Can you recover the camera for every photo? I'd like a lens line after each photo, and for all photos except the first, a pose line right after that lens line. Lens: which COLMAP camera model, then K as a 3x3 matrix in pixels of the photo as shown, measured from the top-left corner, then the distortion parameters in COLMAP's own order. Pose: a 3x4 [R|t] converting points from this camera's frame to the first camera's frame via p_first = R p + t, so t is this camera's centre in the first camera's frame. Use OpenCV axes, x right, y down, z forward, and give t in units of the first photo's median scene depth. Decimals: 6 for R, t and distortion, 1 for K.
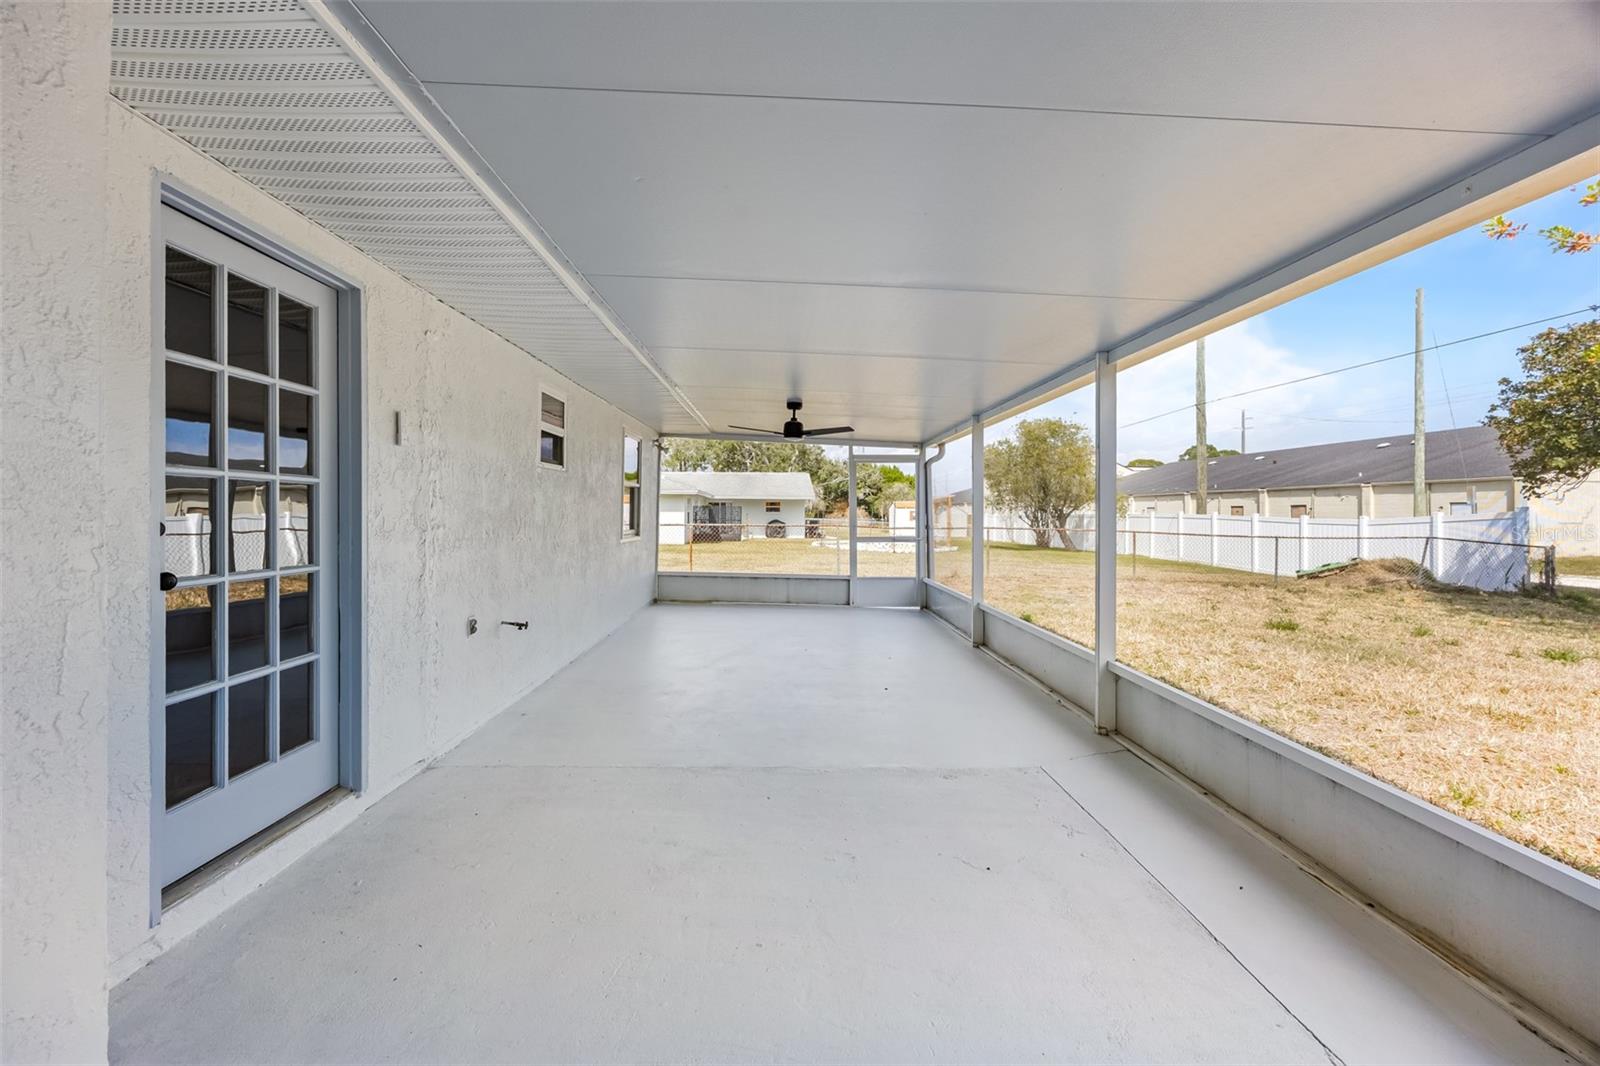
lens RADIAL K [[612.7, 0, 799.4], [0, 612.7, 521.6], [0, 0, 1]] dist [-0.000074, 0.000021]
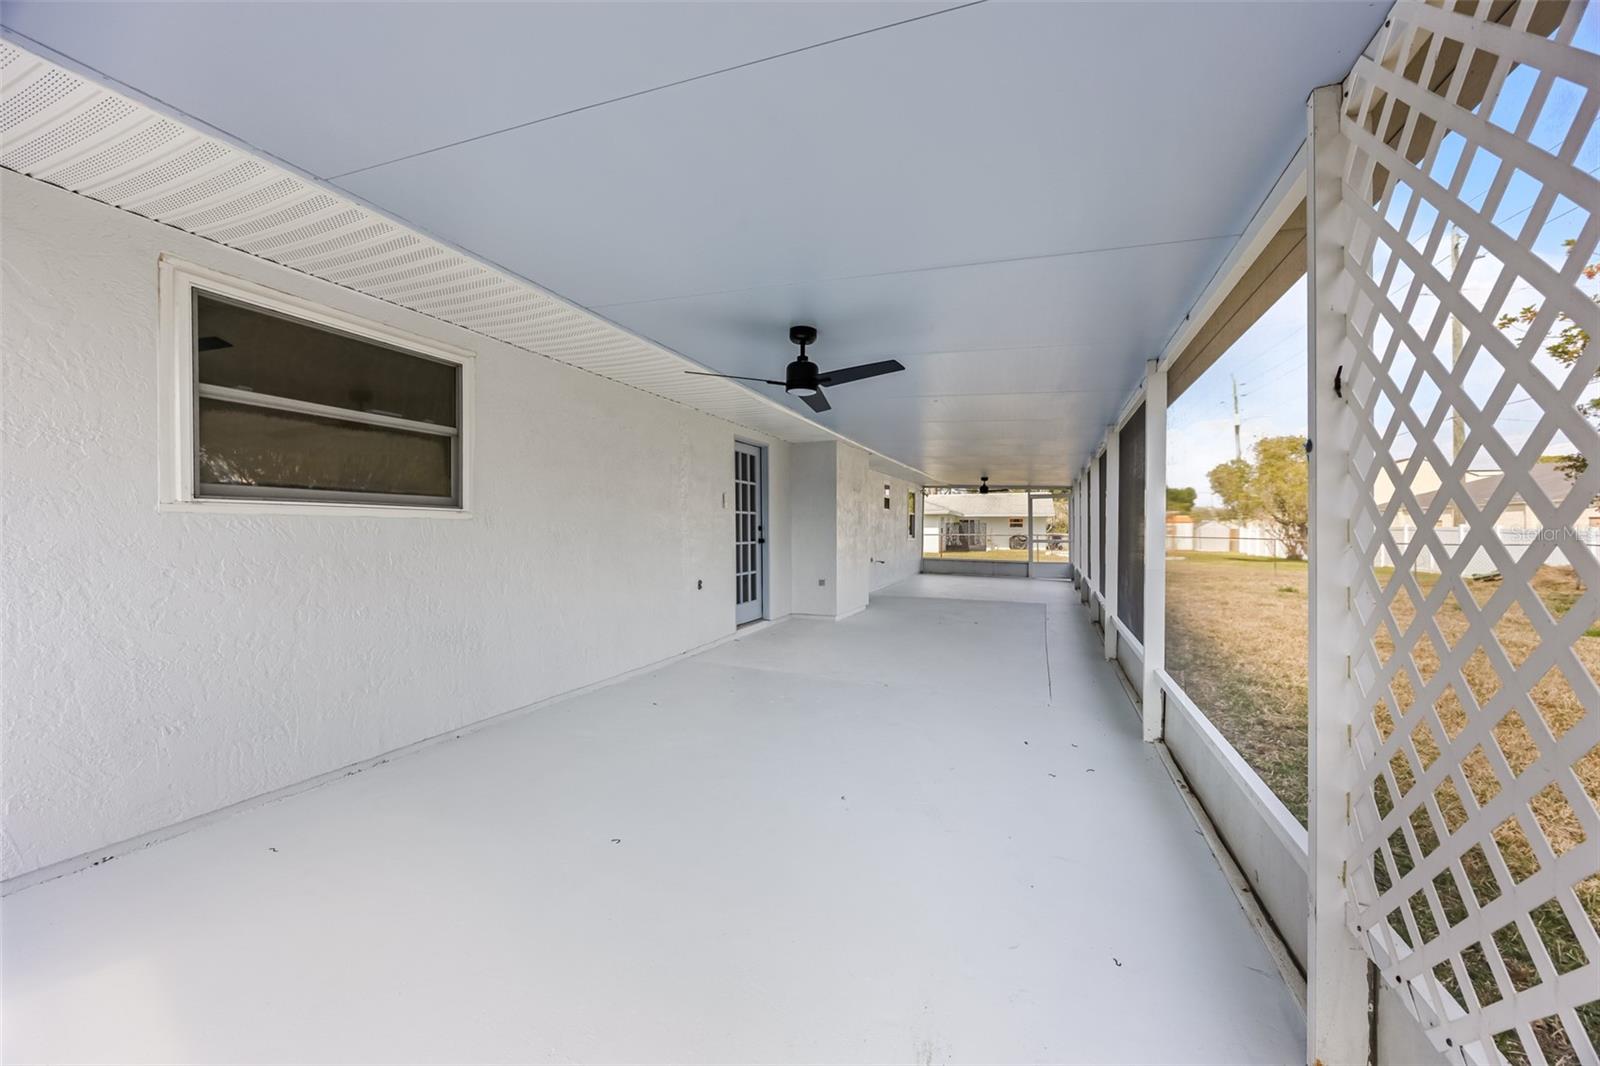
lens RADIAL K [[612.7, 0, 794.8], [0, 612.7, 534.9], [0, 0, 1]] dist [-0.000074, 0.000021]
pose [[0.913182, -0.001878, -0.407547, 0.063809], [-0.000510, 0.999983, -0.005752, 0.007440], [0.407551, 0.005461, 0.913166, -0.315524]]
